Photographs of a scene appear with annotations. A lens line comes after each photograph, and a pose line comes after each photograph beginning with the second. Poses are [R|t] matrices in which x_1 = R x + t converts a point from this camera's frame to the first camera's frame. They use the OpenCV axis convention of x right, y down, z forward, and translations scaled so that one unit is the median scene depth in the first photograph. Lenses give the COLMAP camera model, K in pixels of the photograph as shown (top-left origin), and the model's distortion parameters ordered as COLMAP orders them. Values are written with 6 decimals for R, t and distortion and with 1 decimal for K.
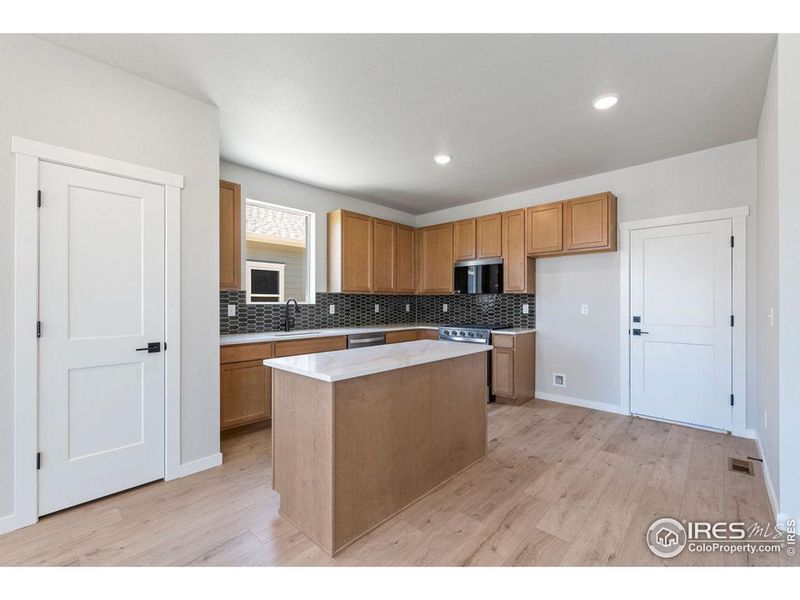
lens RADIAL K [[345.6, 0, 399.7], [0, 345.6, 301.4], [0, 0, 1]] dist [-0.000320, -0.000297]
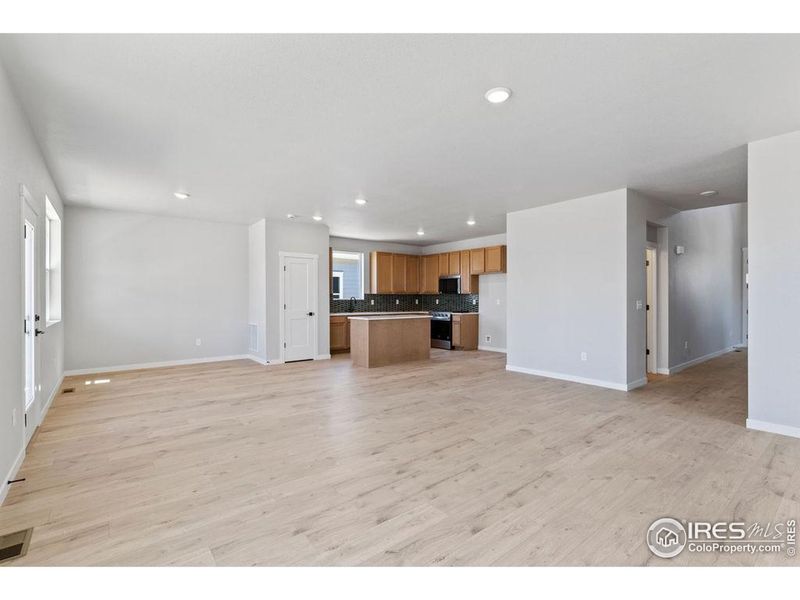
lens RADIAL K [[372.4, 0, 399.3], [0, 372.4, 300.6], [0, 0, 1]] dist [-0.002394, -0.000236]
pose [[0.989272, -0.001223, -0.146082, 0.264287], [0.002548, 0.999957, 0.008882, -0.004571], [0.146065, -0.009159, 0.989233, -1.066534]]
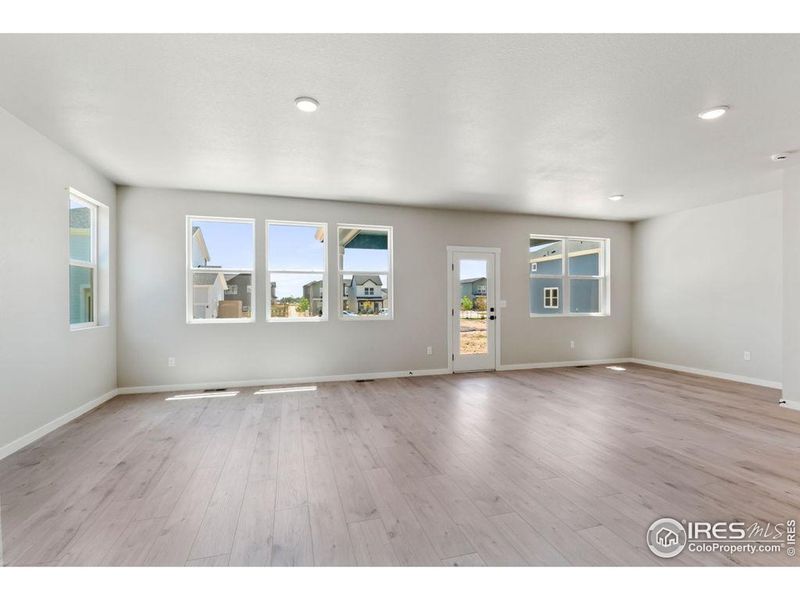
lens RADIAL K [[372.4, 0, 400.2], [0, 372.4, 301.0], [0, 0, 1]] dist [-0.002394, -0.000236]
pose [[-0.504181, 0.002280, -0.863595, 0.800156], [0.003959, 0.999992, 0.000329, 0.001810], [0.863589, -0.003253, -0.504186, 0.011351]]
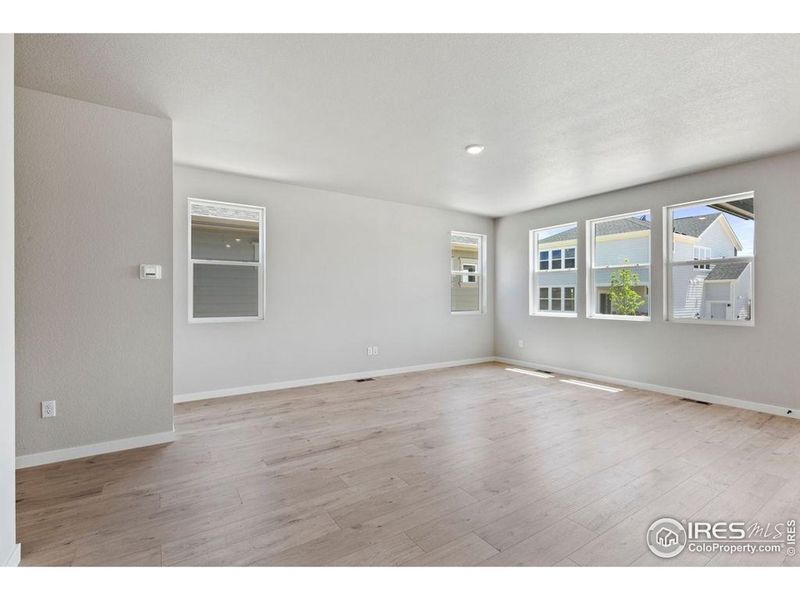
lens RADIAL K [[372.4, 0, 399.5], [0, 372.4, 303.1], [0, 0, 1]] dist [-0.002394, -0.000236]
pose [[-0.971339, -0.006462, 0.237610, 0.300514], [-0.003484, 0.999910, 0.012950, 0.003464], [-0.237673, 0.011751, -0.971274, 0.403834]]
